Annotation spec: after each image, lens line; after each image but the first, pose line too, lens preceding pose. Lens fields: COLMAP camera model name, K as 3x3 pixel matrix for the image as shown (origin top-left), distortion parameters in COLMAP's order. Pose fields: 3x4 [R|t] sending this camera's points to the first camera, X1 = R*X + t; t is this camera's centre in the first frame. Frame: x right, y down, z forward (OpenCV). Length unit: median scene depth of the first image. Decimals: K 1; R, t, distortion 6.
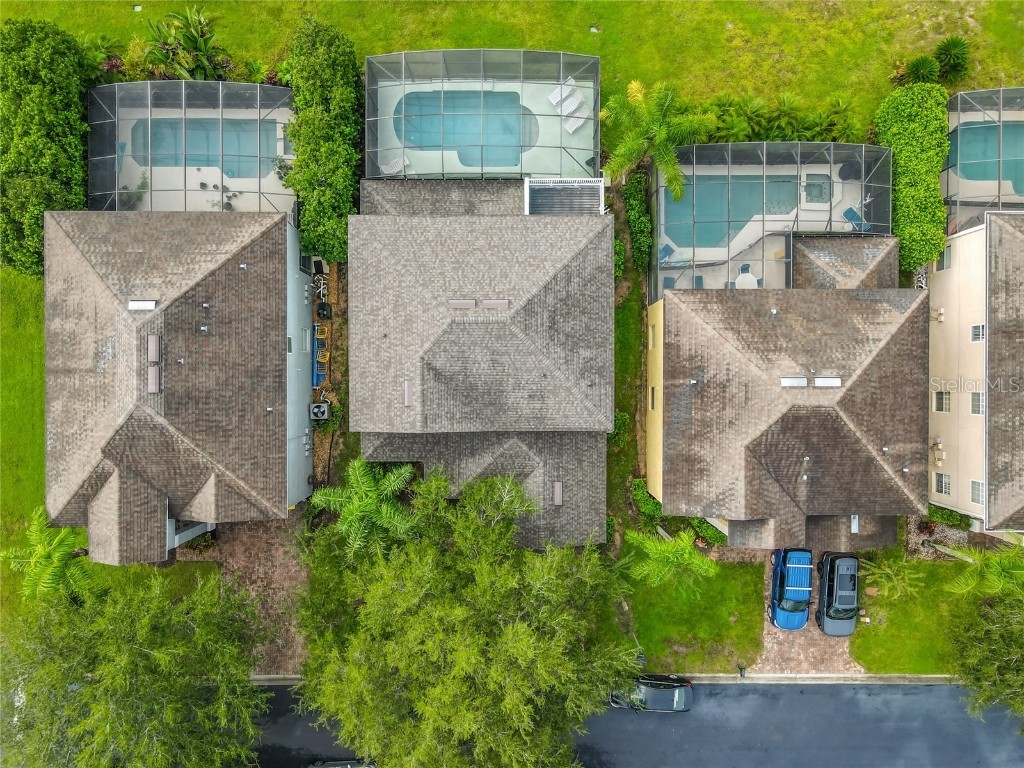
lens RADIAL K [[750.8, 0, 512.0], [0, 750.8, 384.0], [0, 0, 1]] dist [0.002377, 0.008091]
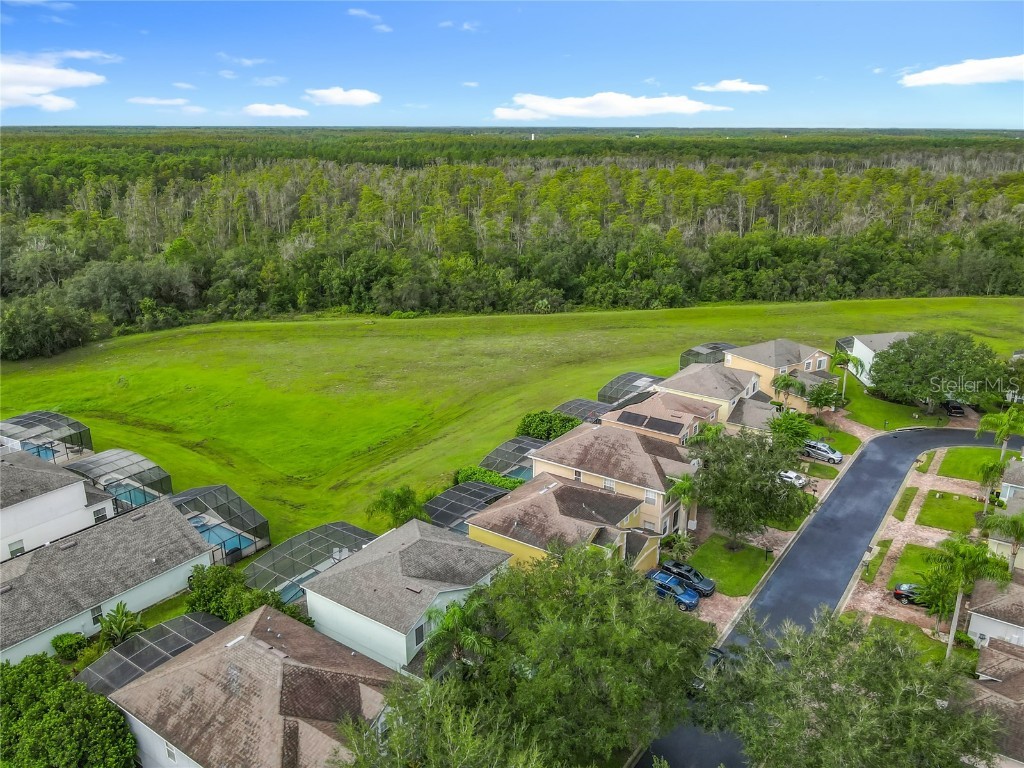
lens RADIAL K [[789.9, 0, 512.0], [0, 789.9, 384.0], [0, 0, 1]] dist [-0.033767, 0.007722]
pose [[0.566081, -0.250285, 0.785436, -1.085695], [0.824344, 0.175499, -0.538198, 0.887909], [-0.003140, 0.952133, 0.305667, 0.115264]]
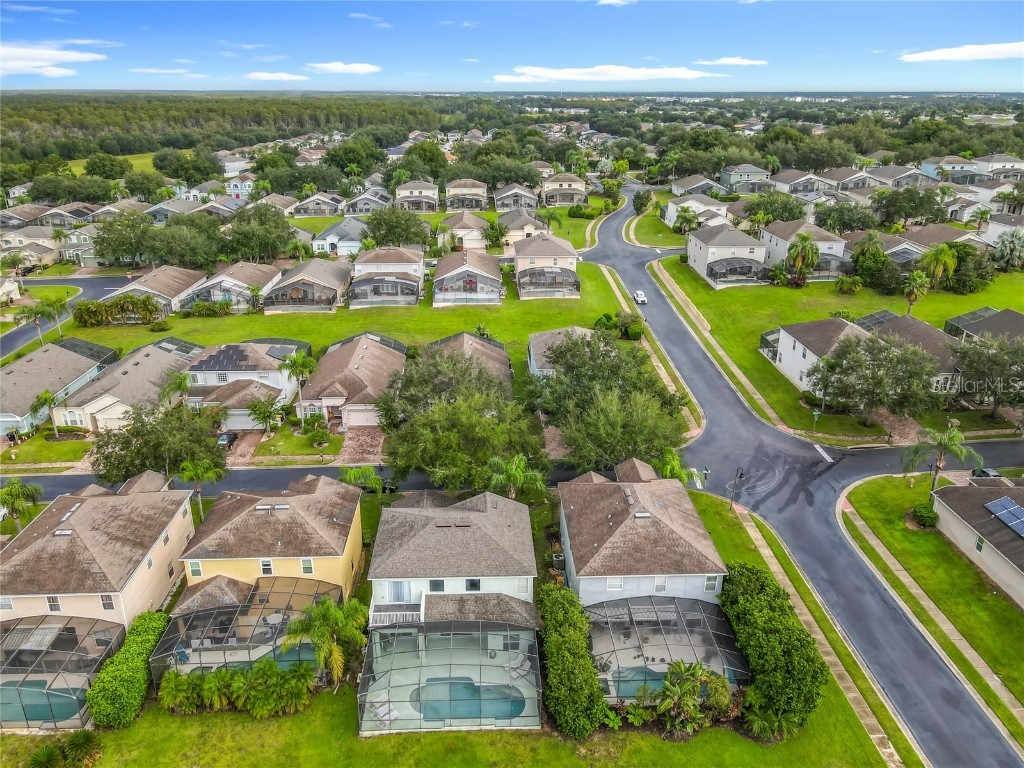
lens RADIAL K [[750.8, 0, 512.0], [0, 750.8, 384.0], [0, 0, 1]] dist [0.002377, 0.008091]
pose [[-0.999123, 0.016813, -0.038358, -0.107730], [-0.041848, -0.364203, 0.930379, -1.478542], [0.001672, 0.931168, 0.364587, 0.054467]]
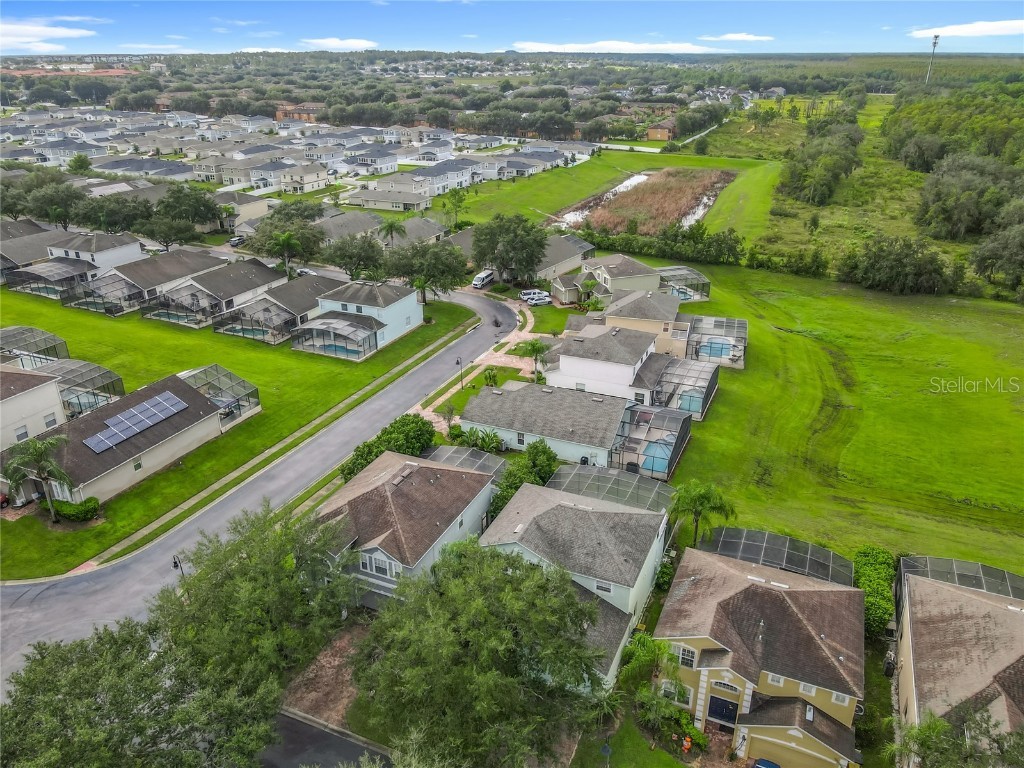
lens RADIAL K [[750.8, 0, 512.0], [0, 750.8, 384.0], [0, 0, 1]] dist [0.002377, 0.008091]
pose [[0.917999, 0.163382, -0.361364, 0.373192], [-0.396543, 0.365352, -0.842183, 1.220696], [-0.005573, 0.916419, 0.400181, 0.030233]]
